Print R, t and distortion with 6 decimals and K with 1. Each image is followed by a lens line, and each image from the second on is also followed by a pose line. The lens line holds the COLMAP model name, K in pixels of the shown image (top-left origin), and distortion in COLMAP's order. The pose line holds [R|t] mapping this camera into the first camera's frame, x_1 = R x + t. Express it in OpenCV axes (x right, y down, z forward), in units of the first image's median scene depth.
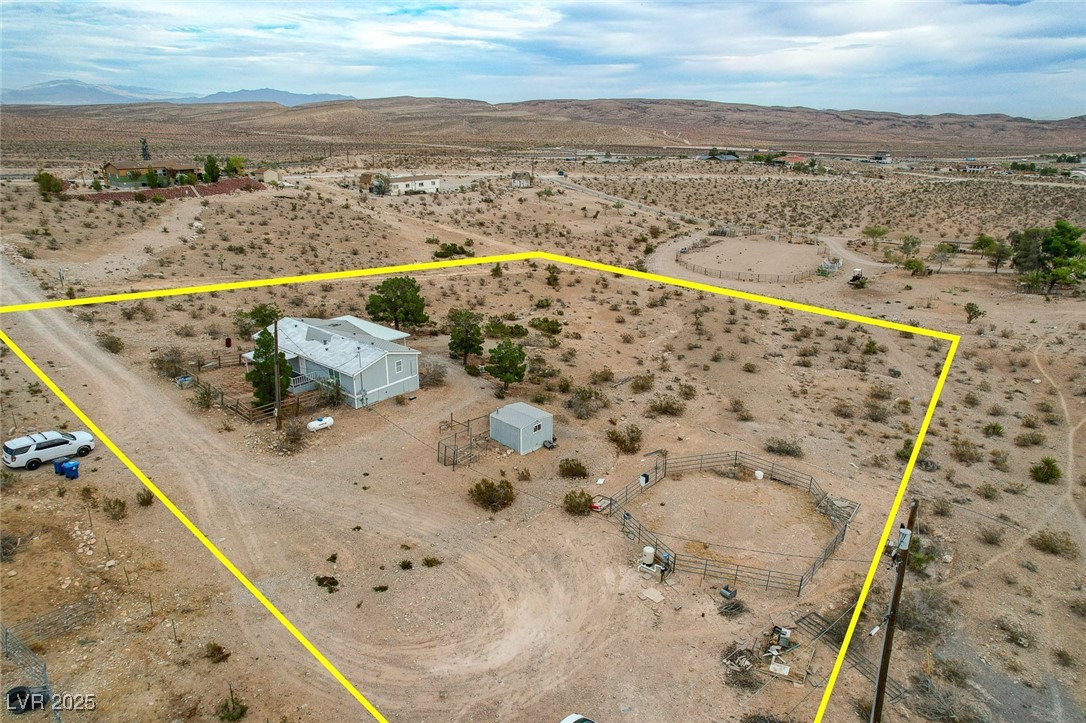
lens RADIAL K [[700.2, 0, 537.2], [0, 700.2, 335.1], [0, 0, 1]] dist [-0.074402, 0.066948]
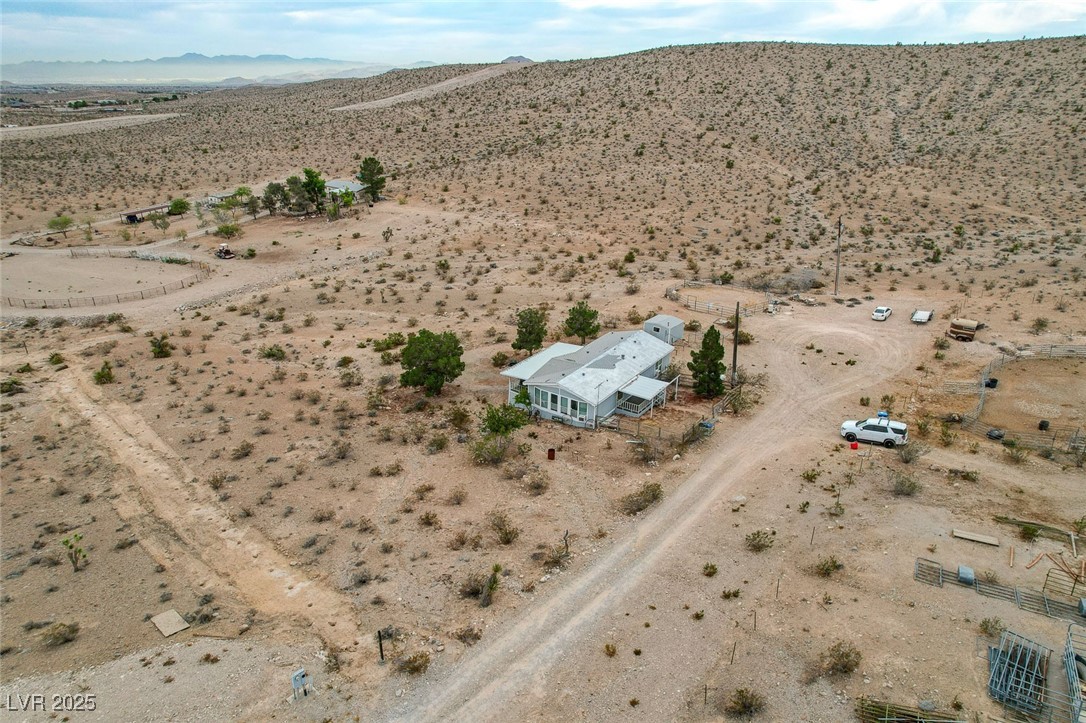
lens RADIAL K [[700.2, 0, 544.0], [0, 700.2, 360.1], [0, 0, 1]] dist [-0.074402, 0.066948]
pose [[-0.086890, -0.396701, 0.913826, -0.503274], [0.297801, 0.865009, 0.403825, -0.178814], [-0.950665, 0.307227, 0.042978, 0.426637]]
